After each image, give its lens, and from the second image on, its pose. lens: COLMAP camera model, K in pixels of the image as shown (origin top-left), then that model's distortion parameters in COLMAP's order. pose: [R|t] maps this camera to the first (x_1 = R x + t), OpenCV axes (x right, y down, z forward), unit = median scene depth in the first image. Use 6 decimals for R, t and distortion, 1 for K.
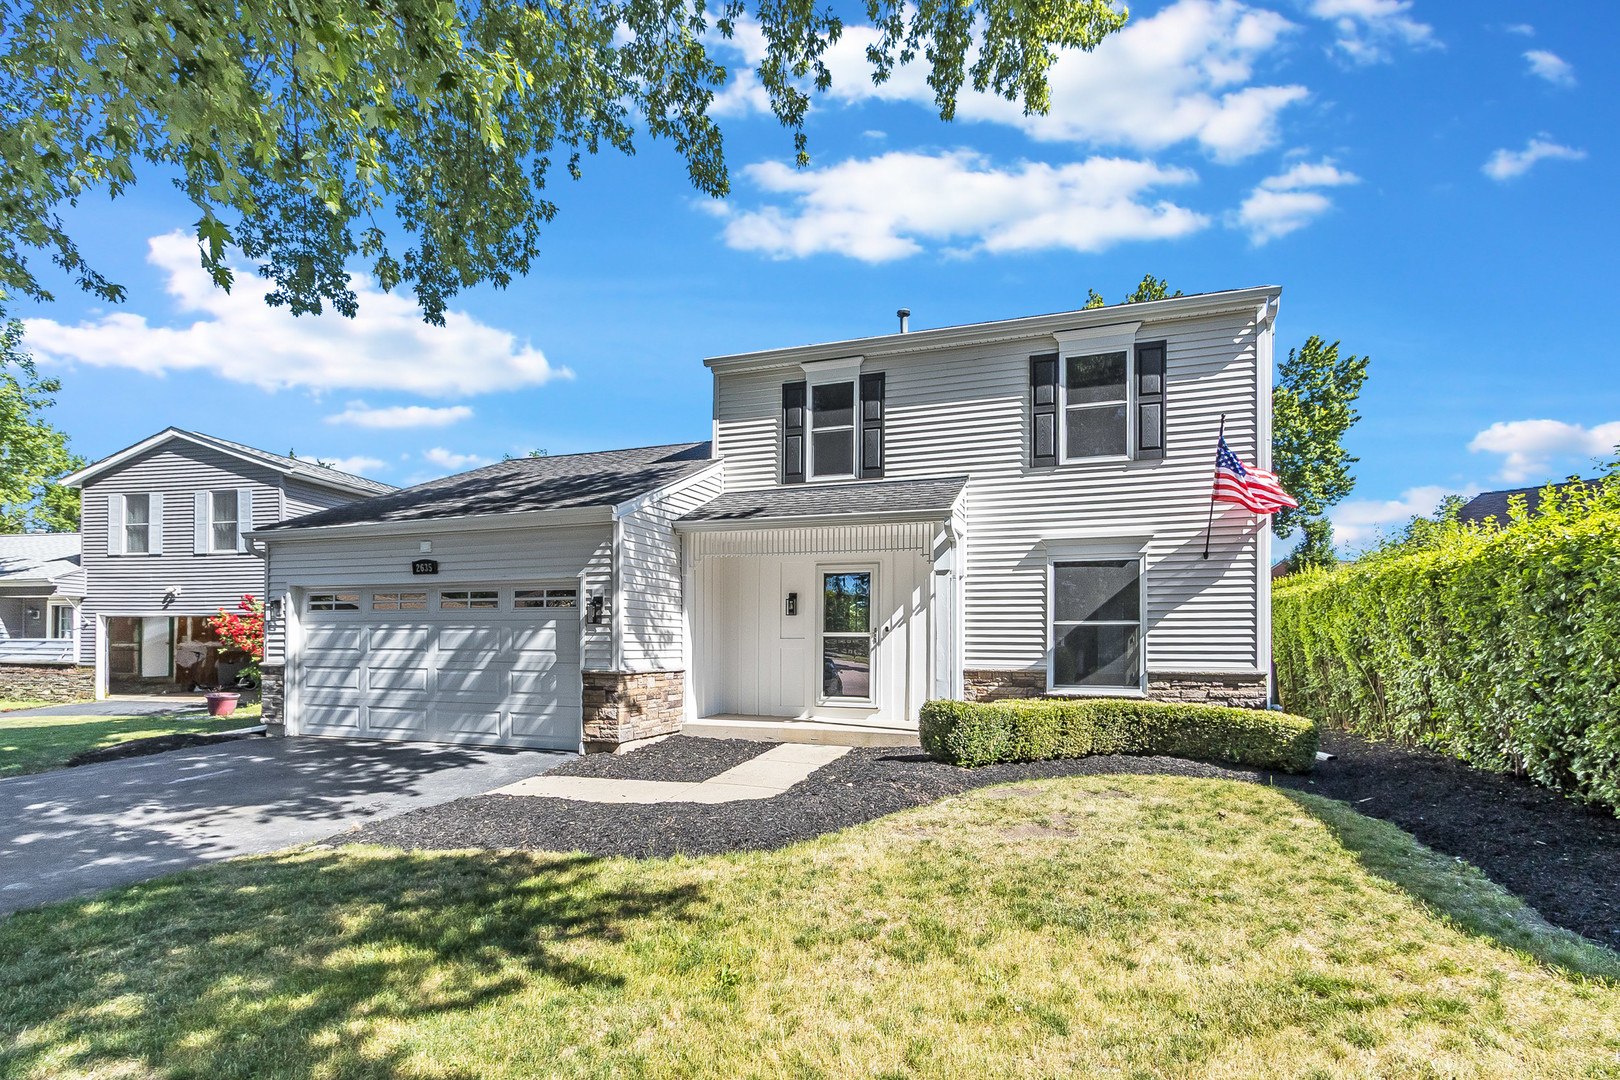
lens RADIAL K [[733.7, 0, 810.6], [0, 733.7, 556.1], [0, 0, 1]] dist [0.002047, -0.000411]
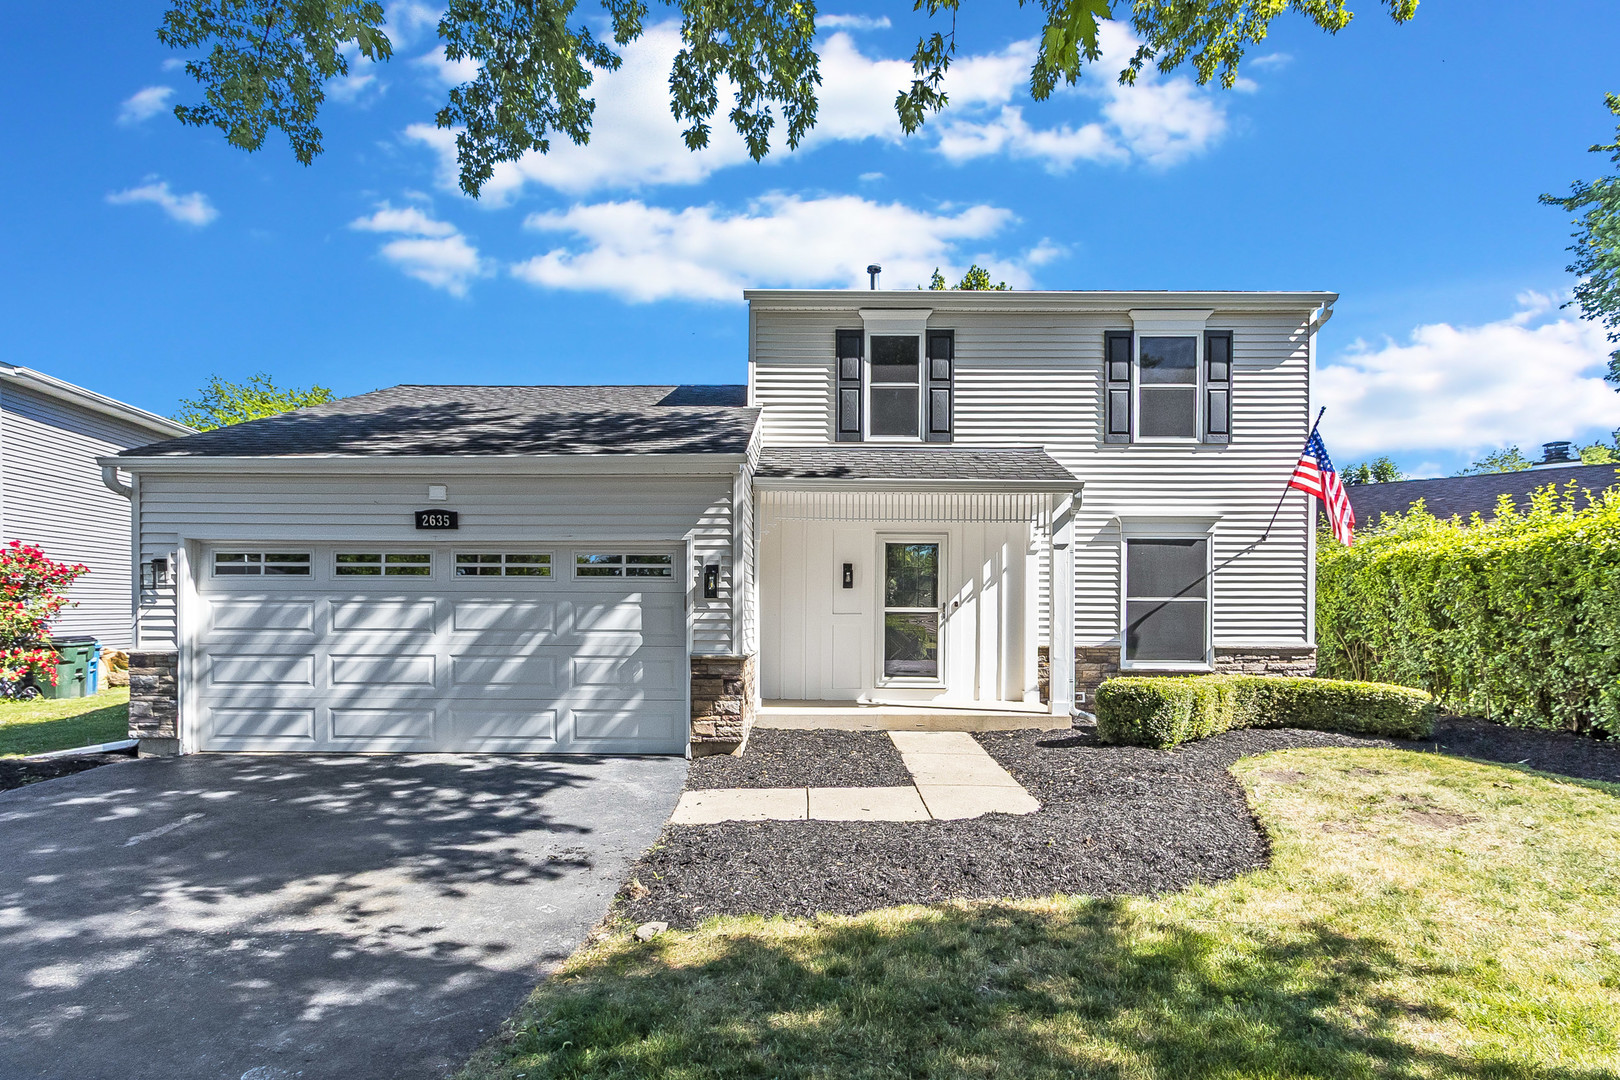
lens RADIAL K [[750.3, 0, 810.0], [0, 750.3, 540.0], [0, 0, 1]] dist [0.000850, 0.000383]
pose [[0.949915, 0.030027, 0.311062, -0.414594], [-0.036988, 0.999179, 0.016503, 0.009084], [-0.310311, -0.027182, 0.950246, 0.162286]]
